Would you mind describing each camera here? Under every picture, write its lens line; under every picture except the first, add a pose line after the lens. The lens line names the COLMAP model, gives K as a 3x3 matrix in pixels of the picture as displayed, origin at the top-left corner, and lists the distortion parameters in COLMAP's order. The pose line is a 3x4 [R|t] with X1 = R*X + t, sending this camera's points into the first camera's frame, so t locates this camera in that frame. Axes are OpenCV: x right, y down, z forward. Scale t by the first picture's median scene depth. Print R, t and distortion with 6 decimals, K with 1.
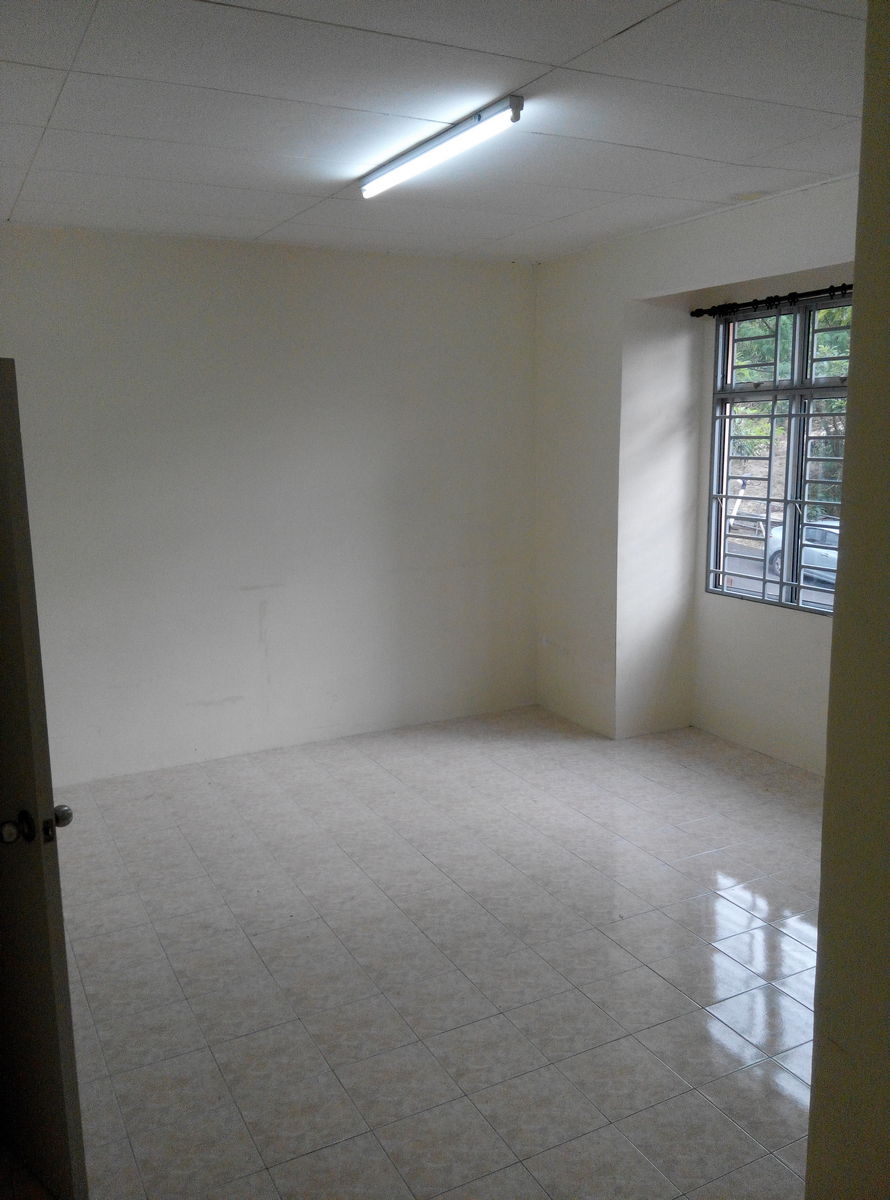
lens RADIAL K [[988.1, 0, 476.8], [0, 988.1, 624.8], [0, 0, 1]] dist [0.045841, -0.007567]
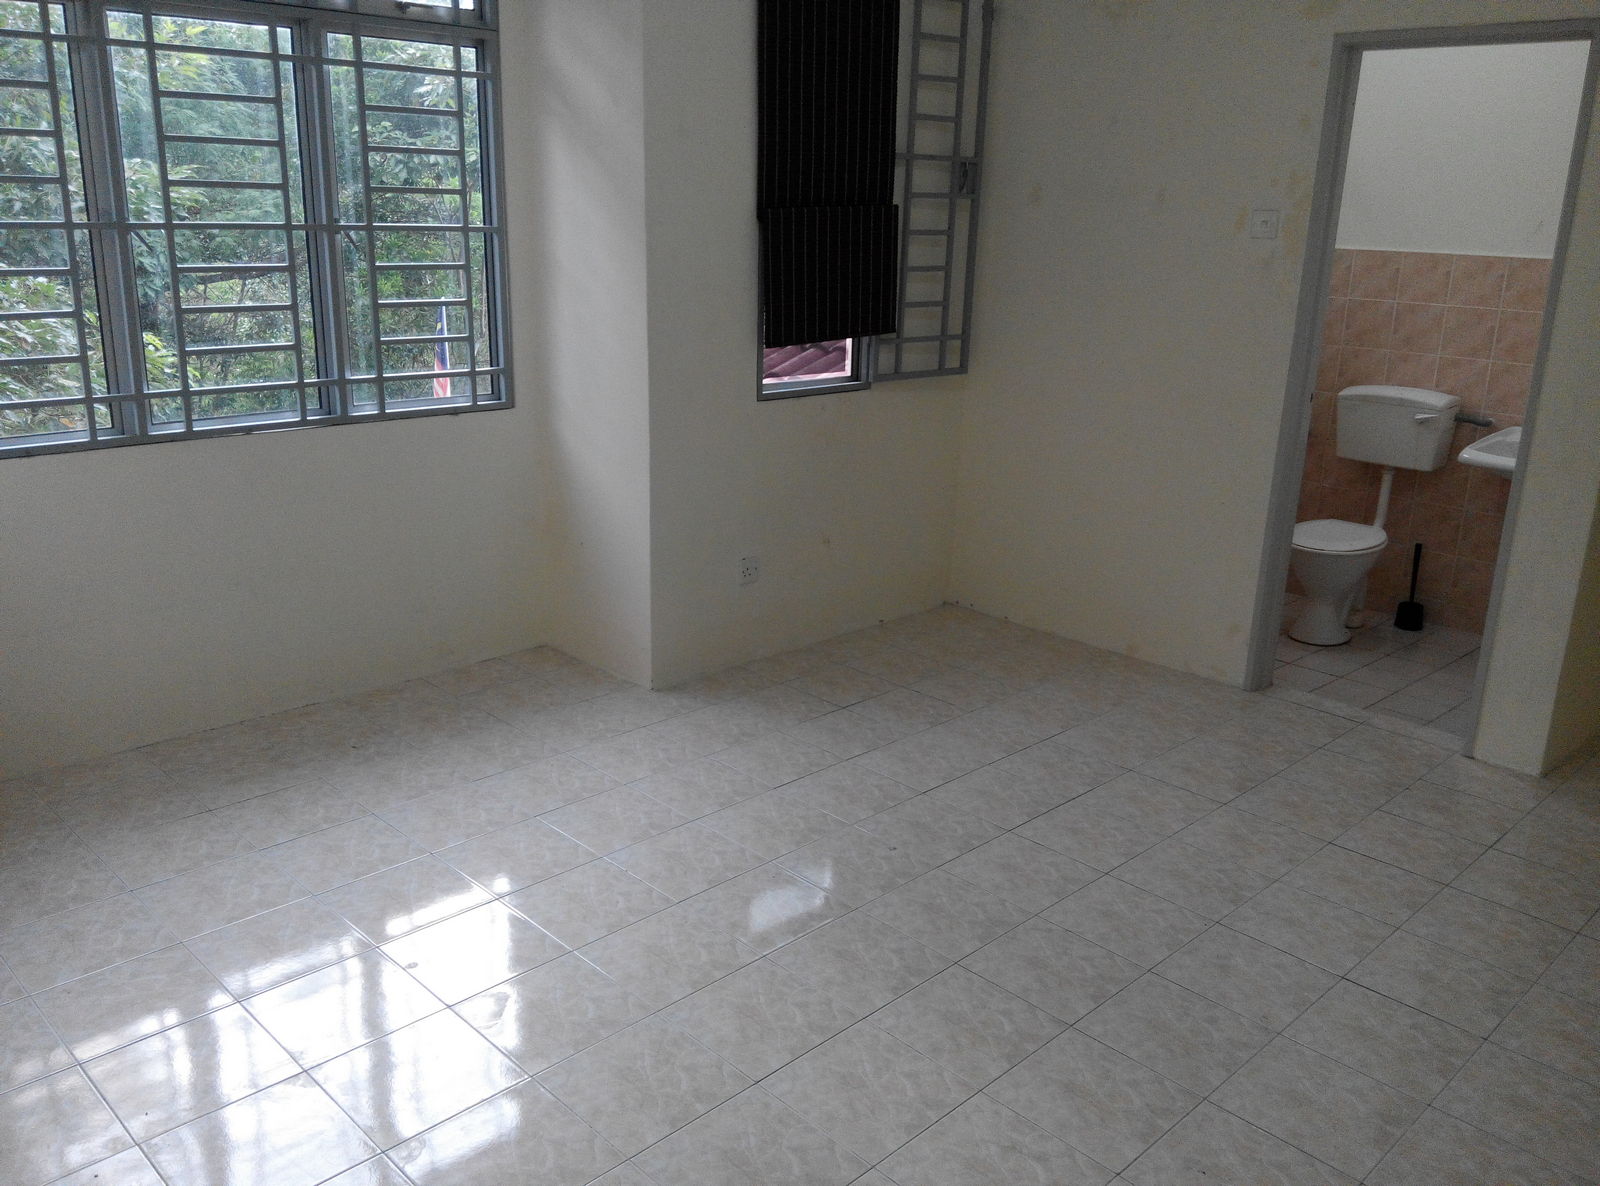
lens RADIAL K [[1317.4, 0, 739.9], [0, 1317.4, 590.8], [0, 0, 1]] dist [0.045841, -0.007567]
pose [[-0.274469, -0.269817, 0.922965, -0.507562], [0.157593, 0.934227, 0.319974, -0.143236], [-0.948594, 0.233276, -0.213896, 1.057654]]
